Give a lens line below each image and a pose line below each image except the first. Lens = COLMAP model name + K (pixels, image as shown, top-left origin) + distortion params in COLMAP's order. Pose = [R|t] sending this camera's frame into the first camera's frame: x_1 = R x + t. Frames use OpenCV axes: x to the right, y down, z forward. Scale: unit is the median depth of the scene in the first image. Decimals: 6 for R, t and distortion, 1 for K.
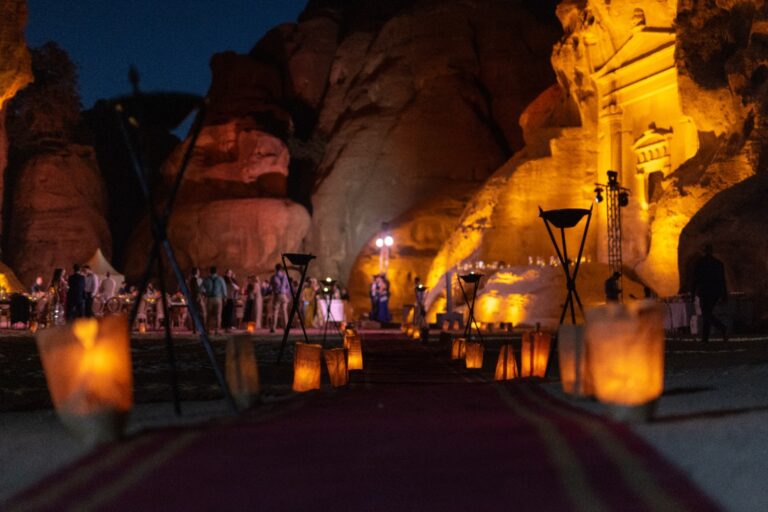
lens RADIAL K [[1058.5, 0, 384.0], [0, 1058.5, 256.0], [0, 0, 1]] dist [-0.012042, -0.031261]
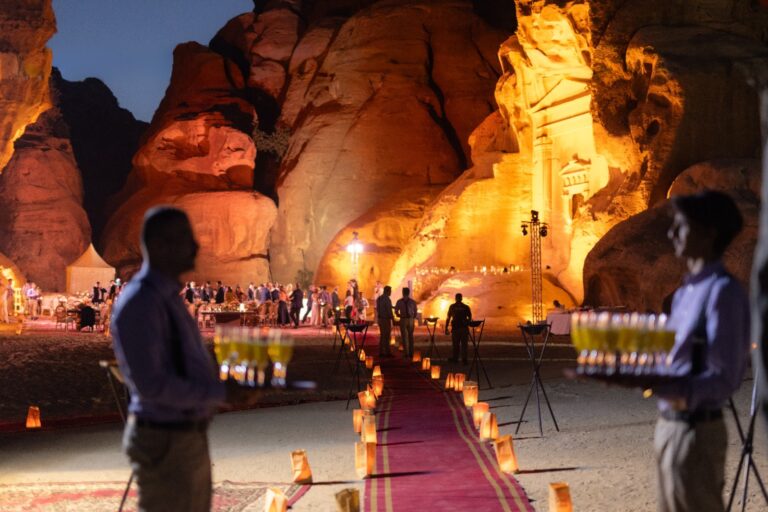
lens RADIAL K [[1058.5, 0, 384.0], [0, 1058.5, 256.0], [0, 0, 1]] dist [-0.012042, -0.031261]
pose [[0.999010, -0.000259, 0.044482, -0.019672], [-0.000823, 0.999704, 0.024304, -0.033643], [-0.044476, -0.024317, 0.998714, -0.193305]]
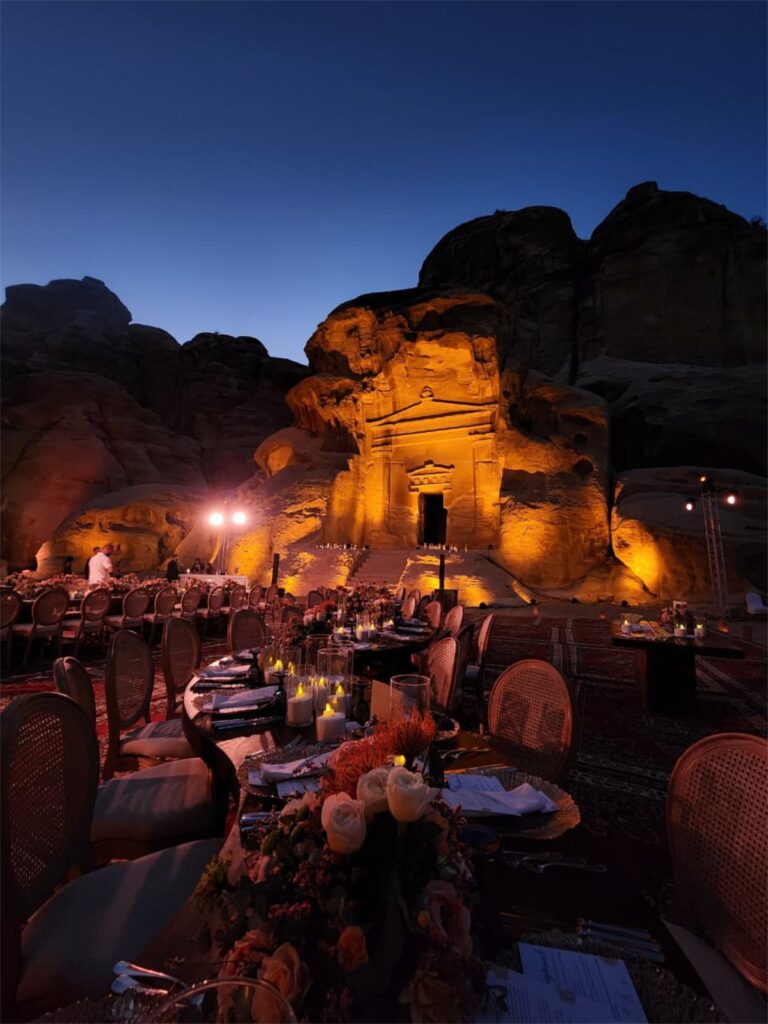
lens RADIAL K [[422.5, 0, 384.5], [0, 422.5, 506.6], [0, 0, 1]] dist [0.001333, 0.000057]
pose [[0.660550, 0.122979, 0.740642, -0.216646], [-0.057737, 0.991893, -0.113204, 0.014209], [-0.748559, 0.032014, 0.662295, 0.572916]]
